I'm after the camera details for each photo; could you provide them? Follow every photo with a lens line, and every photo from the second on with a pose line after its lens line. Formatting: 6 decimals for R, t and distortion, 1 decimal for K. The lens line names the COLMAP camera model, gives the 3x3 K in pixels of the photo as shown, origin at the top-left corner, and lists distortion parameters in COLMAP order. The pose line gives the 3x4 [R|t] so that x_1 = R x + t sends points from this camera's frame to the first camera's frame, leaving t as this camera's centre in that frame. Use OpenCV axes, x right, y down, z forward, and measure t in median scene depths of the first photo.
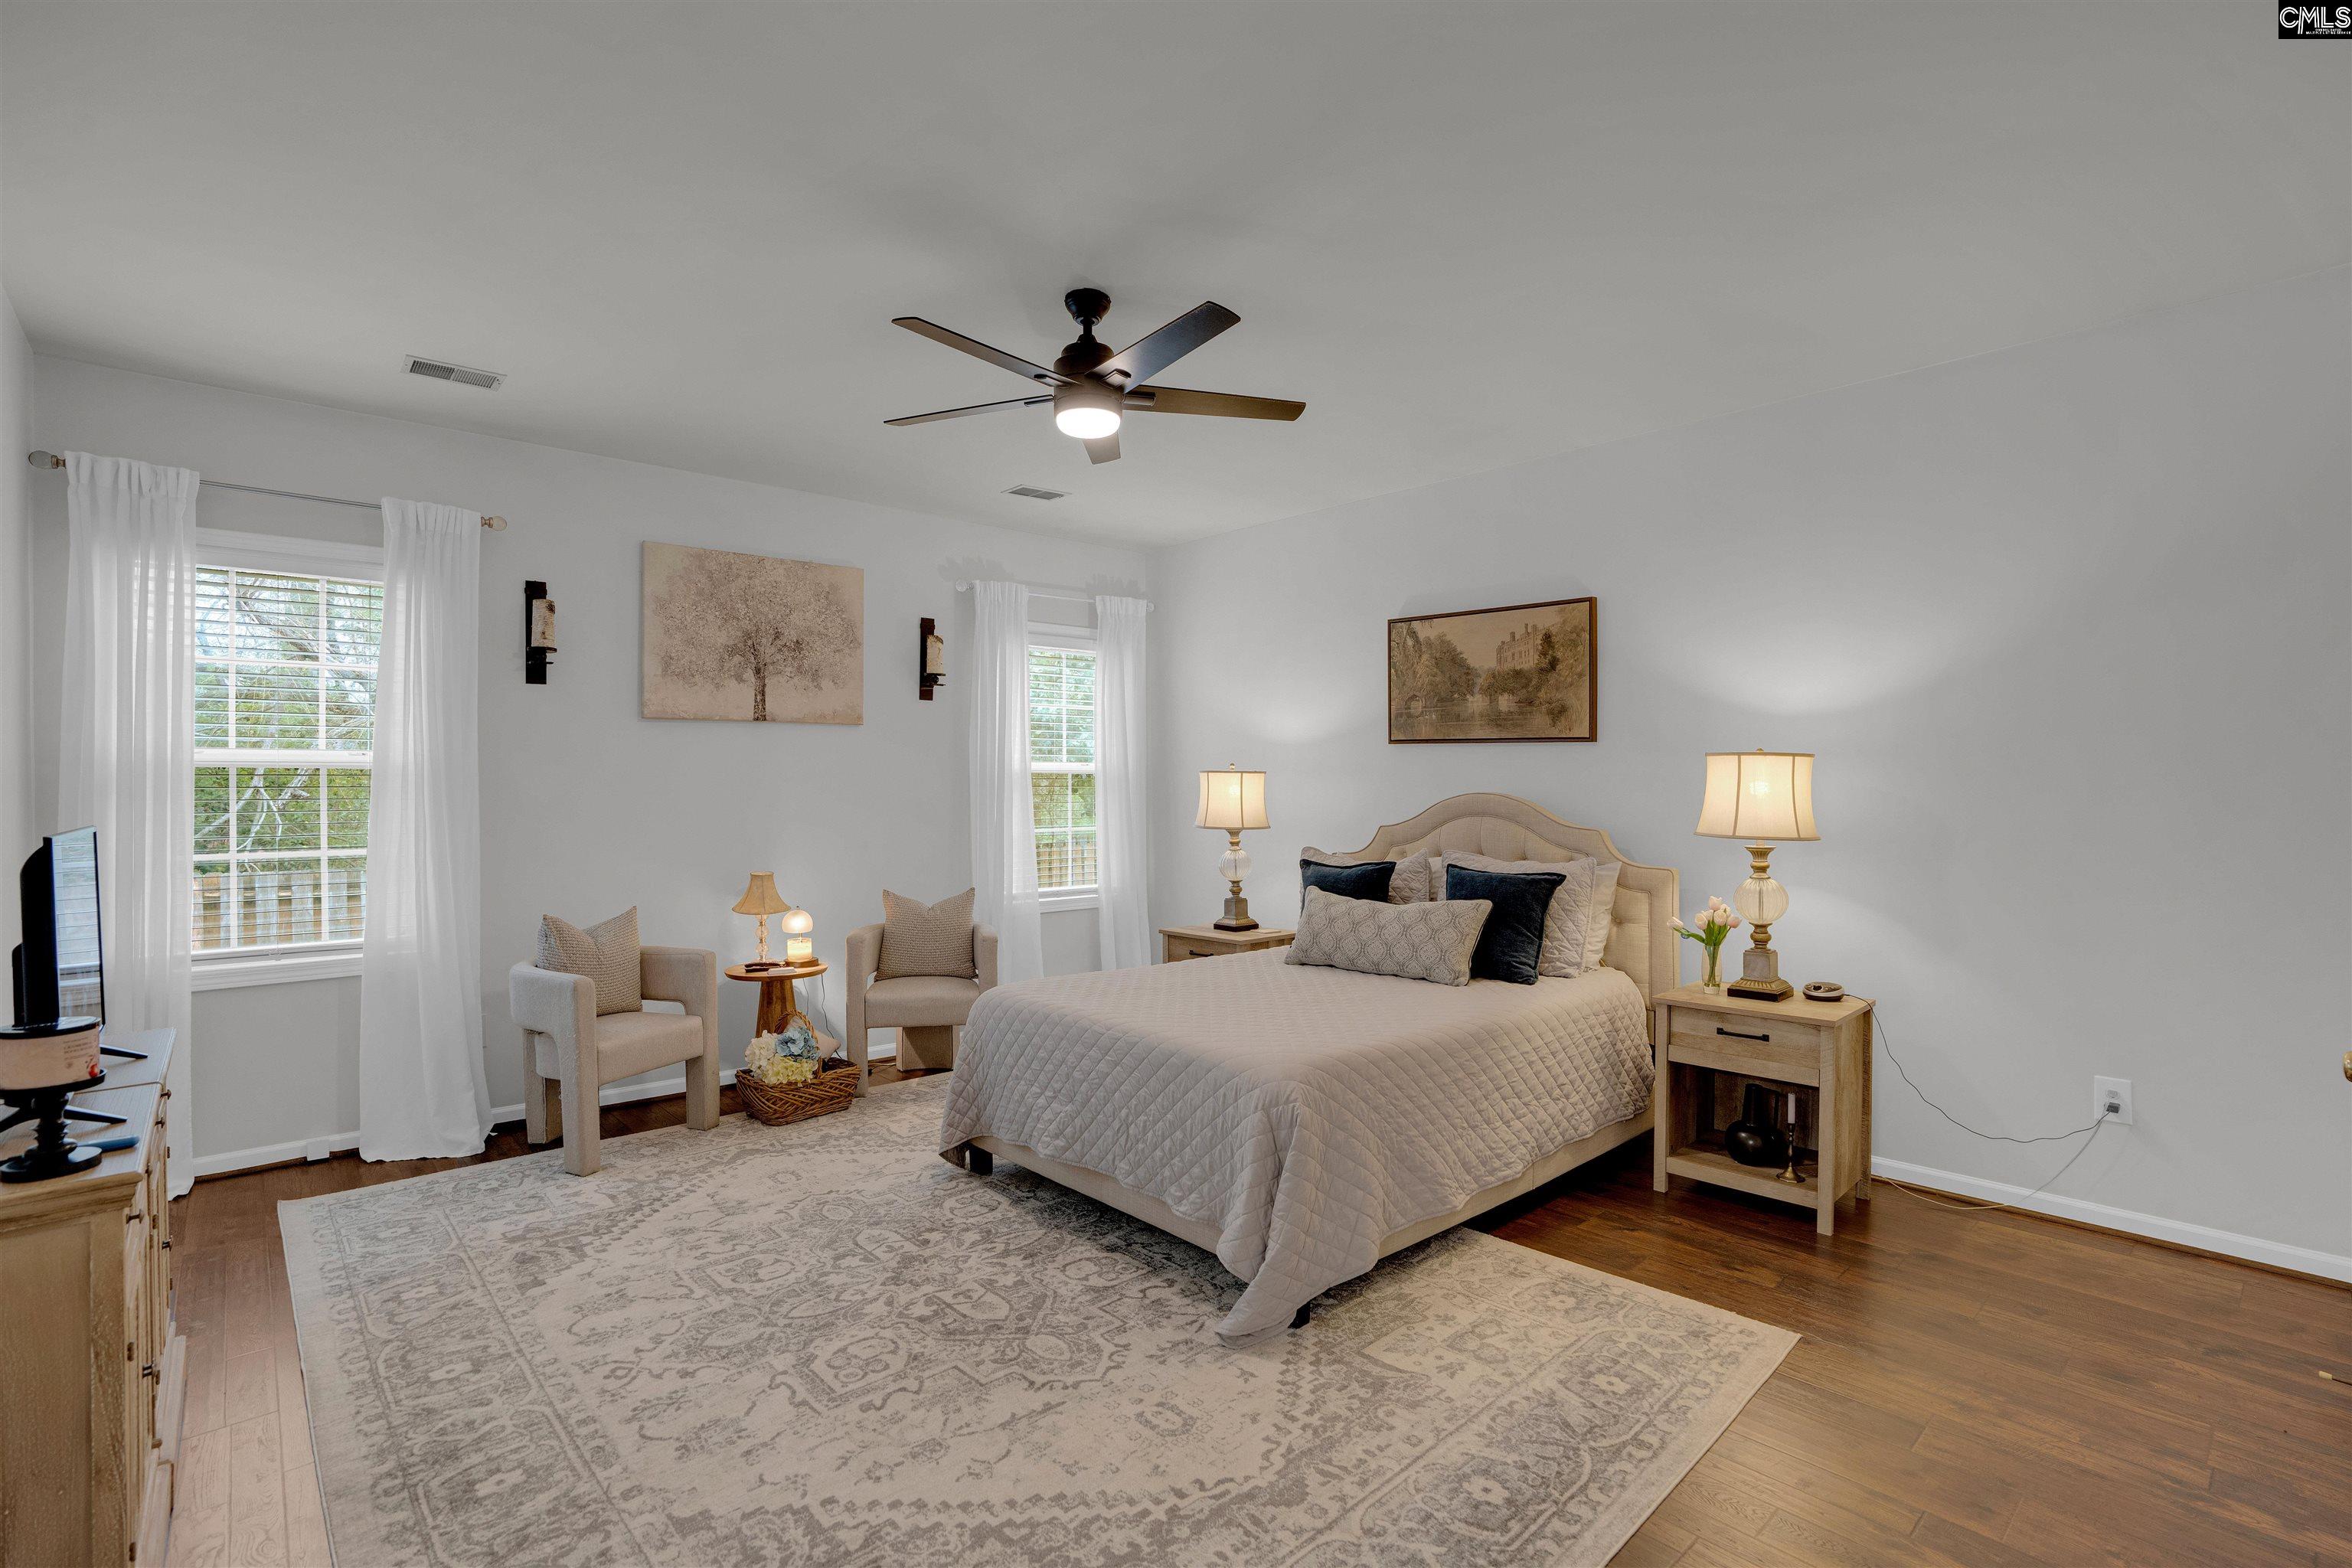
lens RADIAL K [[1113.8, 0, 1163.8], [0, 1113.8, 783.5], [0, 0, 1]] dist [-0.082695, 0.036645]
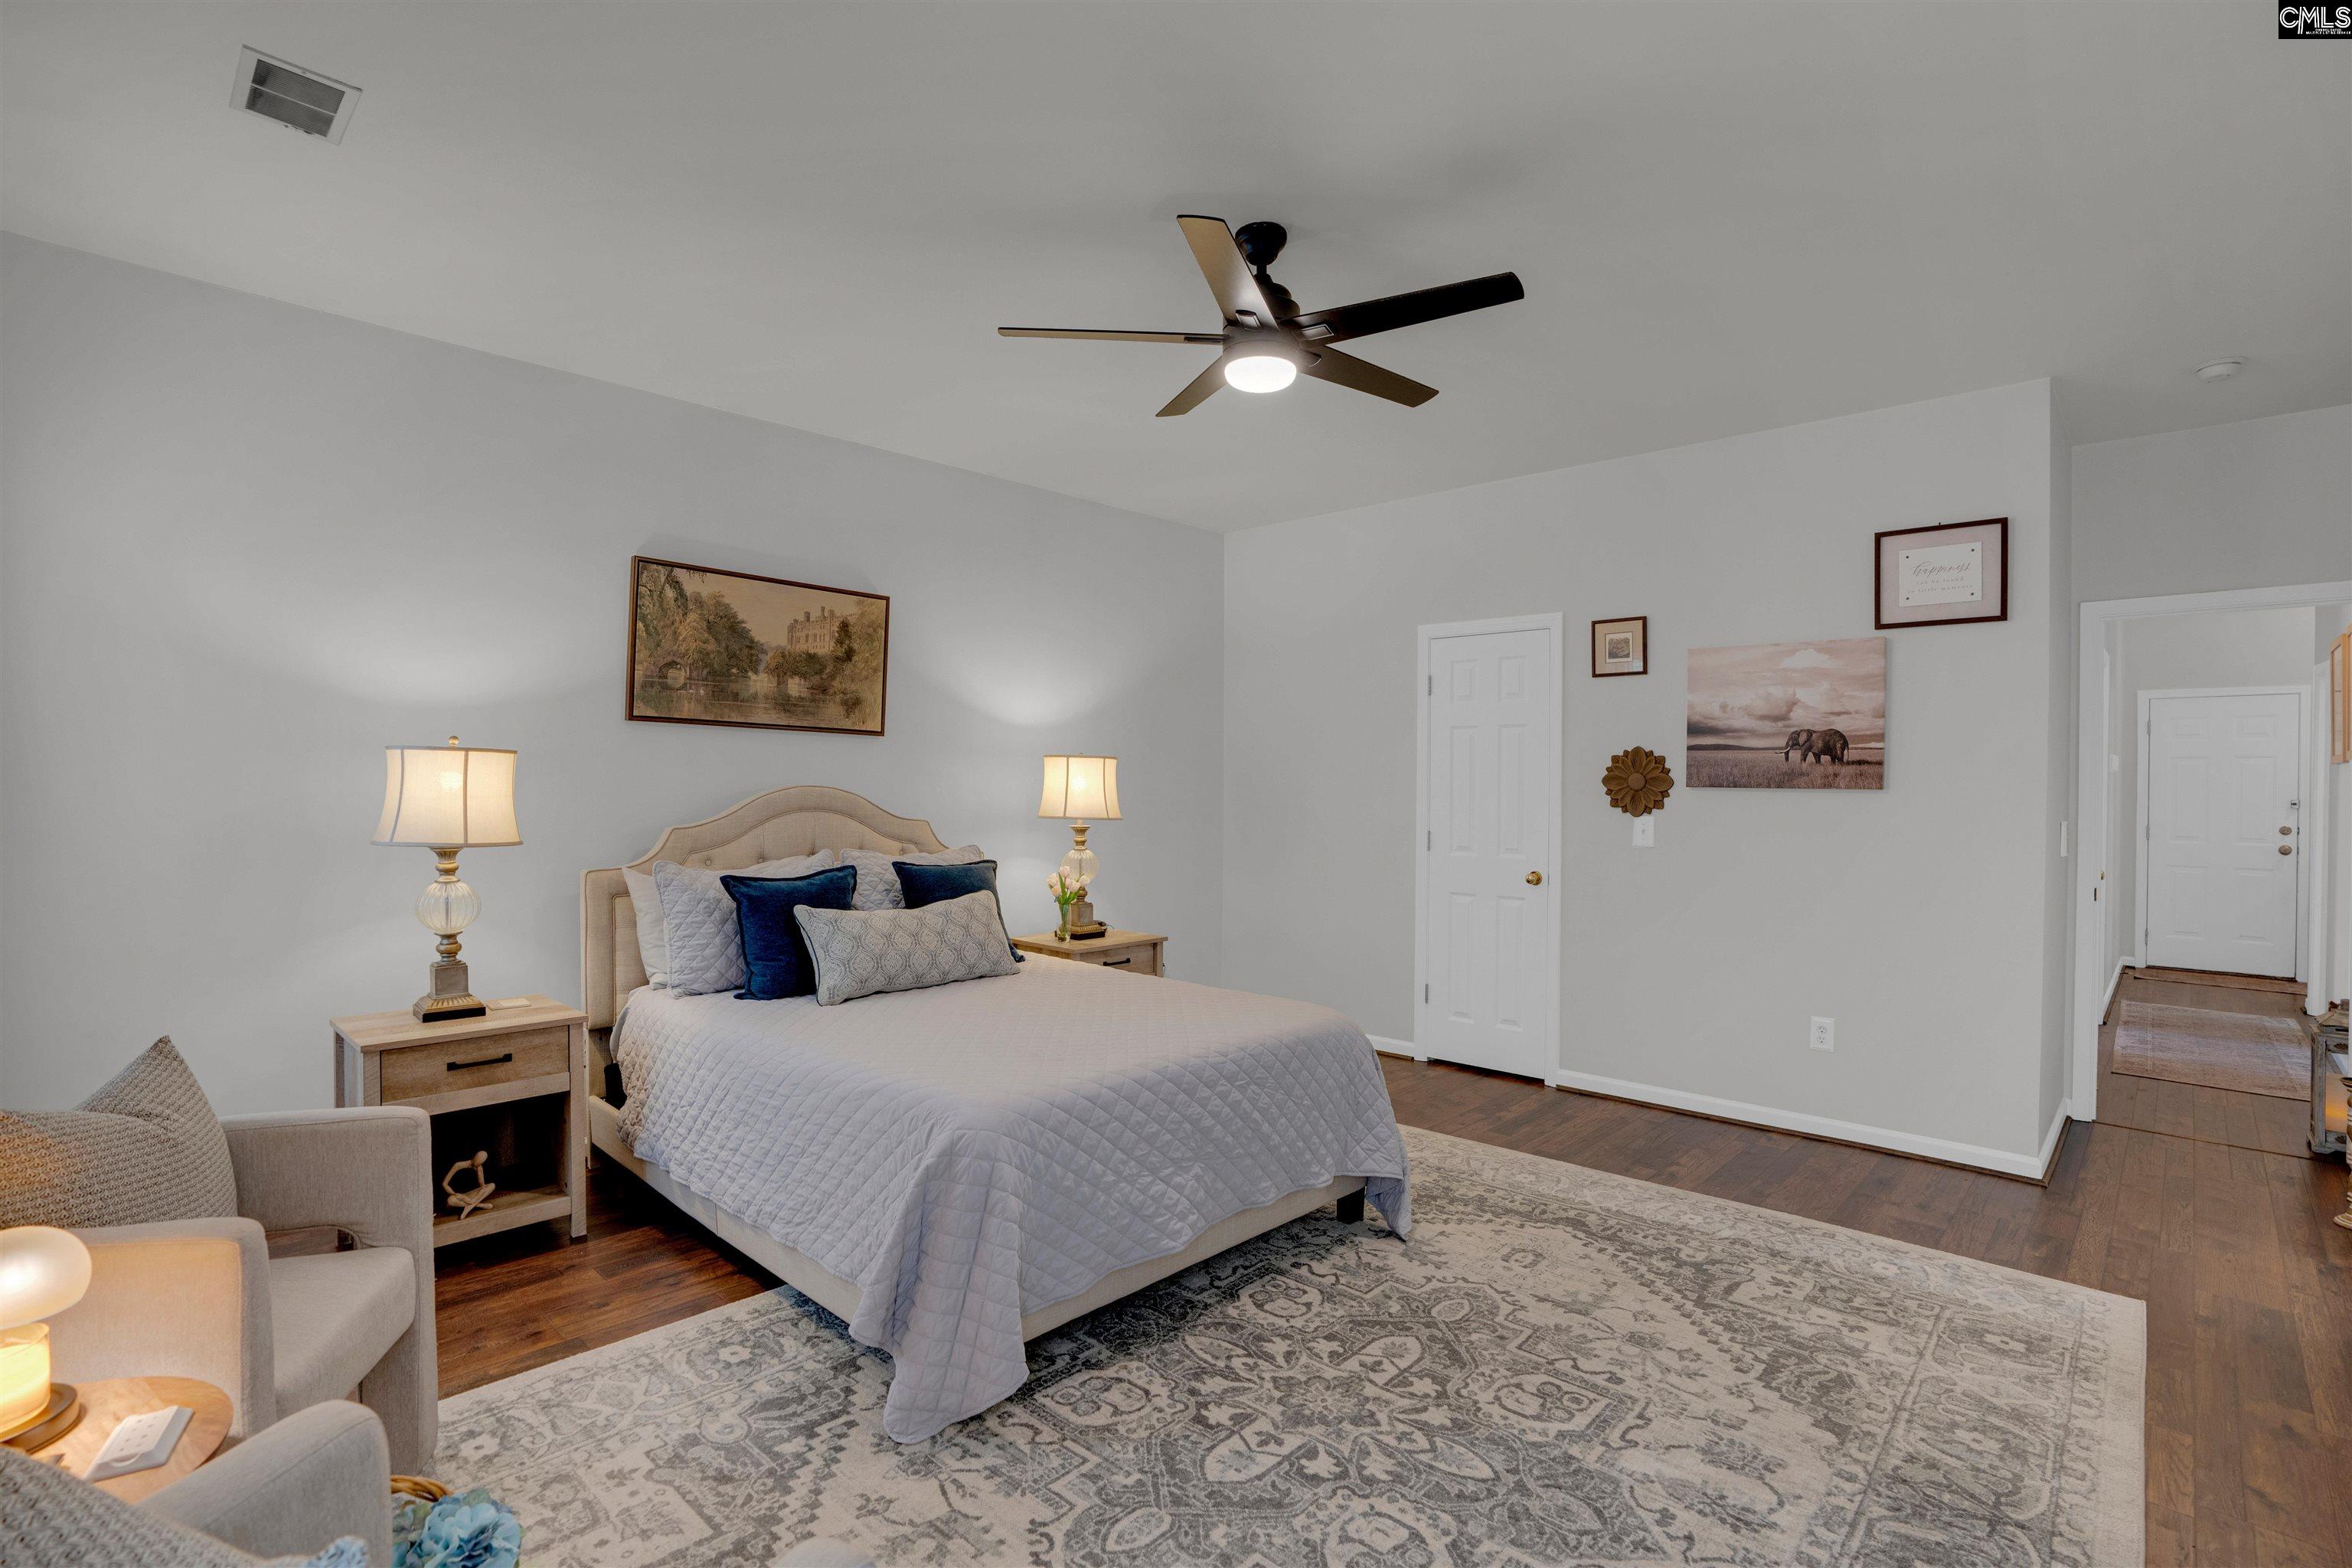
lens RADIAL K [[1150.3, 0, 1176.0], [0, 1150.3, 784.0], [0, 0, 1]] dist [-0.074560, 0.026103]
pose [[-0.114413, 0.001679, 0.993432, -0.697094], [-0.008383, 0.999961, -0.002656, 0.007215], [-0.993398, -0.008632, -0.114395, 0.836332]]
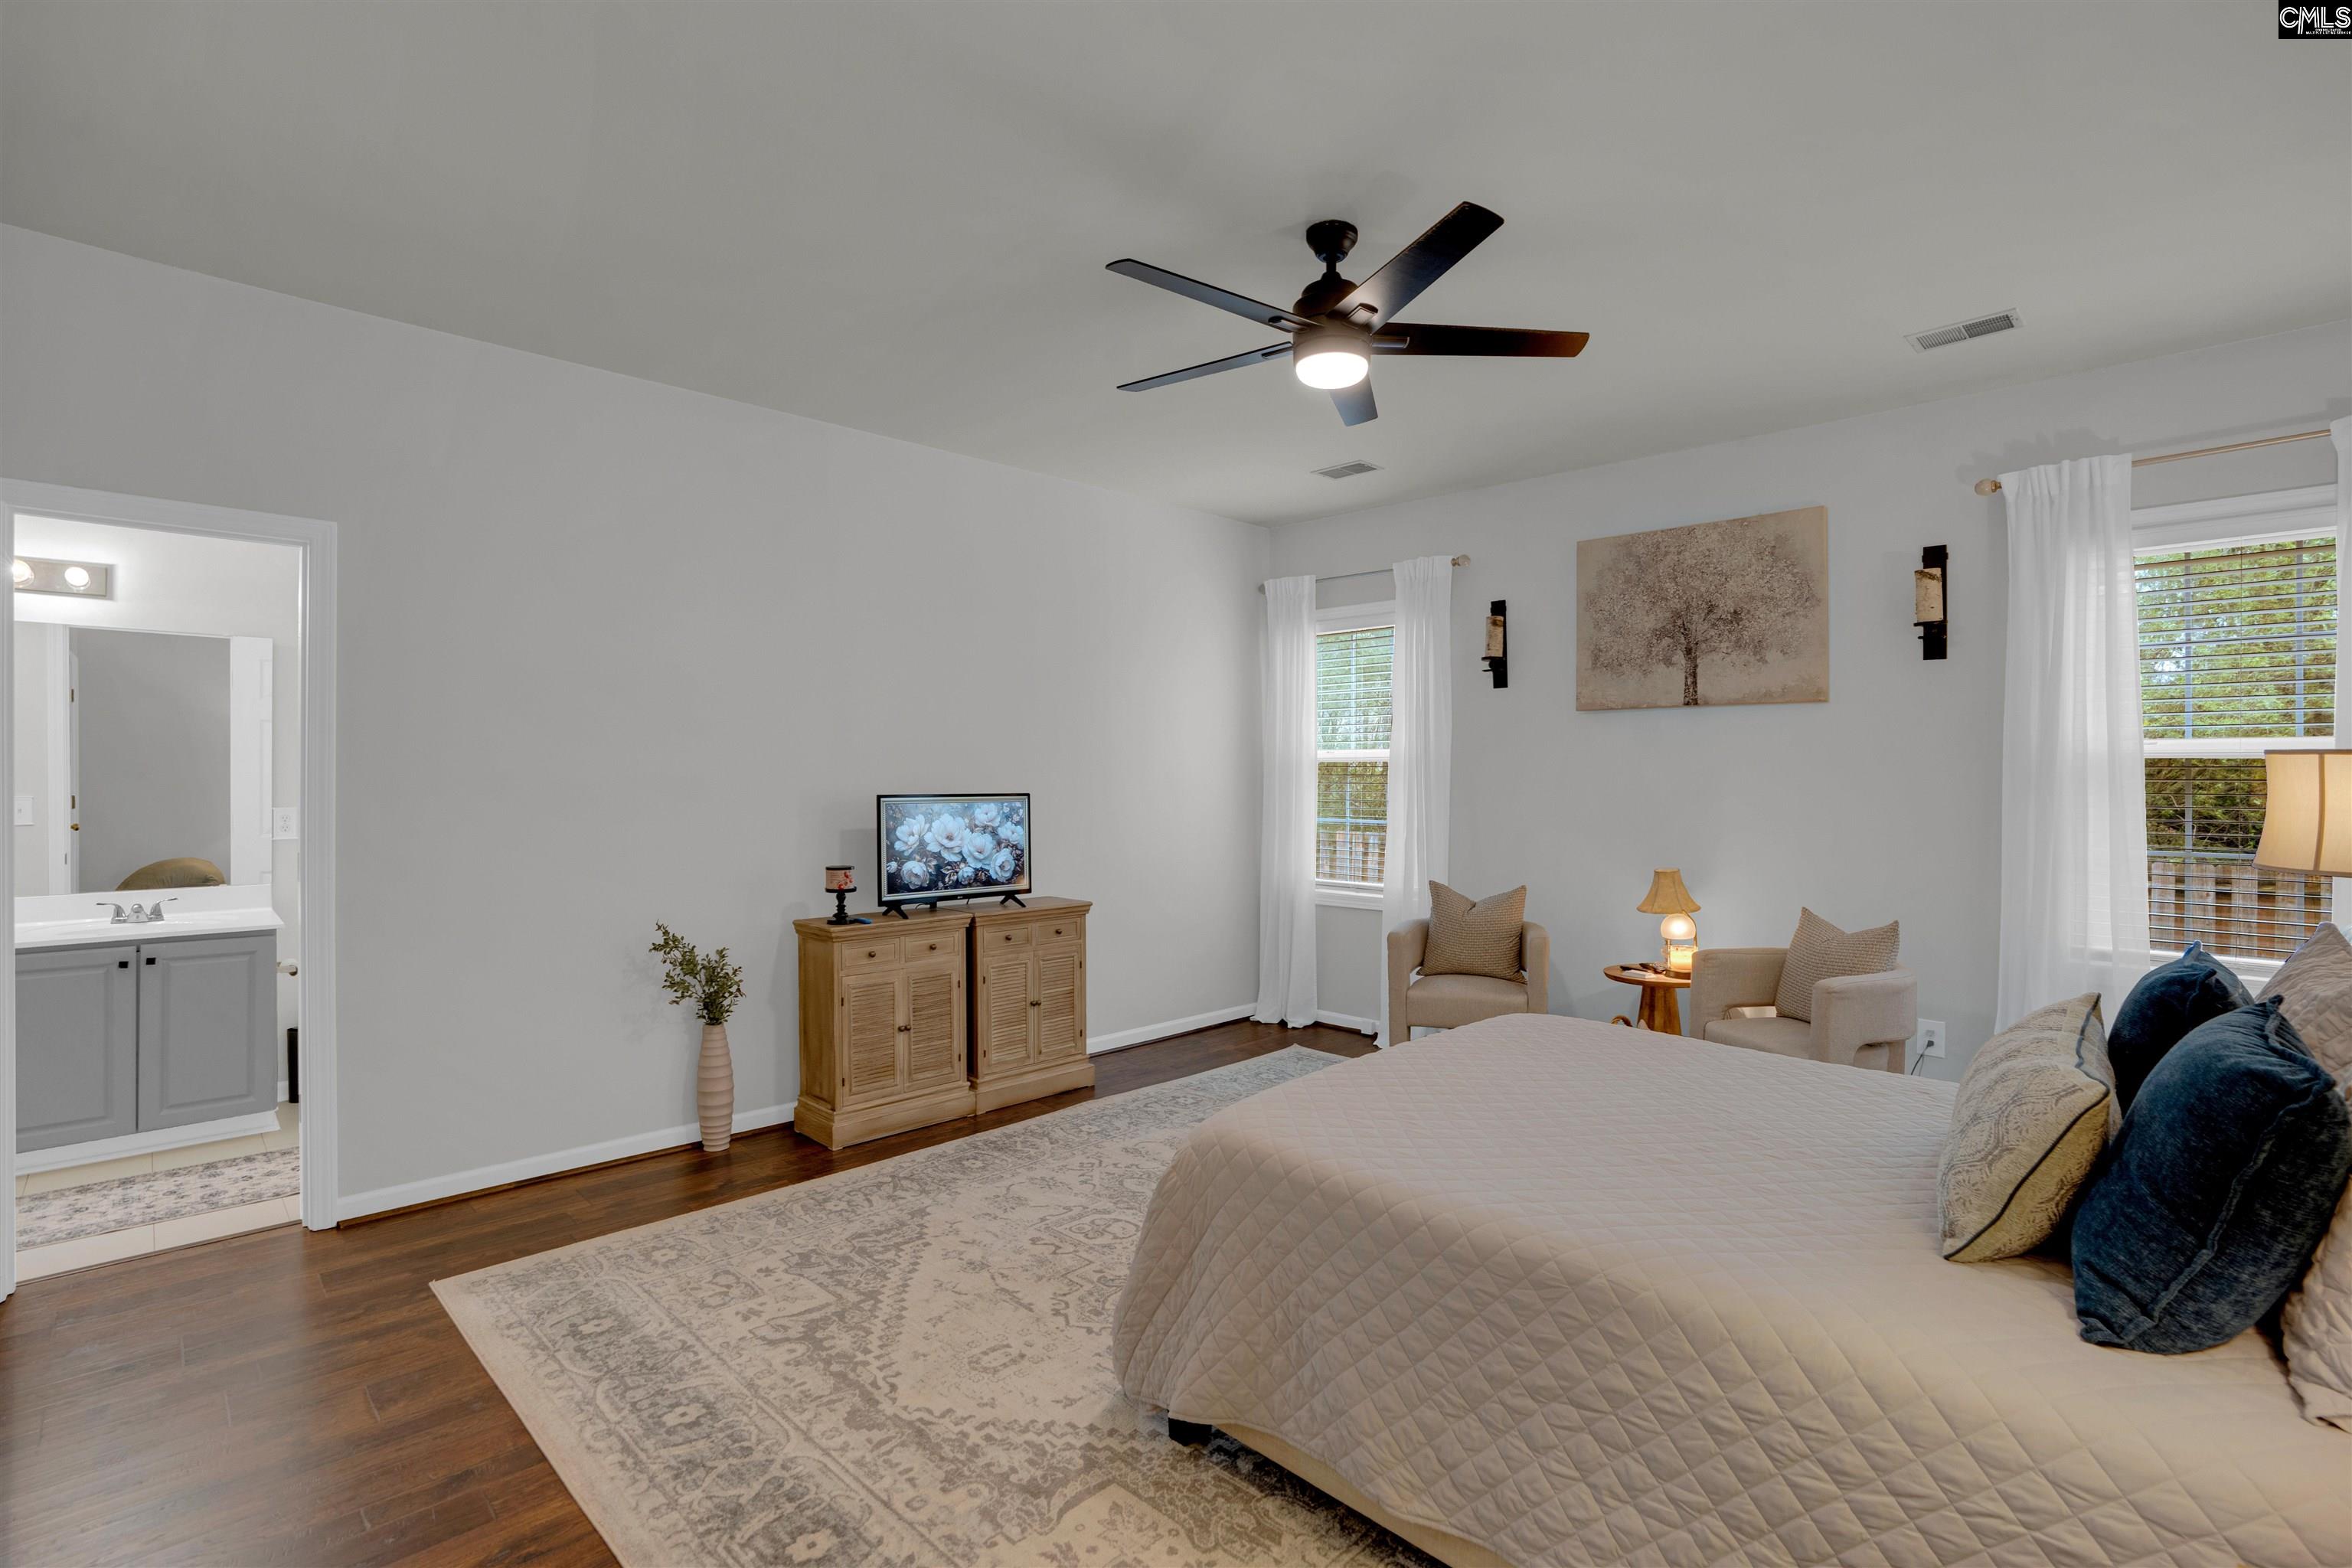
lens RADIAL K [[1052.1, 0, 1136.5], [0, 1052.1, 768.6], [0, 0, 1]] dist [-0.056904, -0.000008]
pose [[0.045654, -0.001400, -0.998956, 0.549184], [-0.001971, 0.999997, -0.001492, -0.002173], [0.998955, 0.002037, 0.045651, 0.576681]]
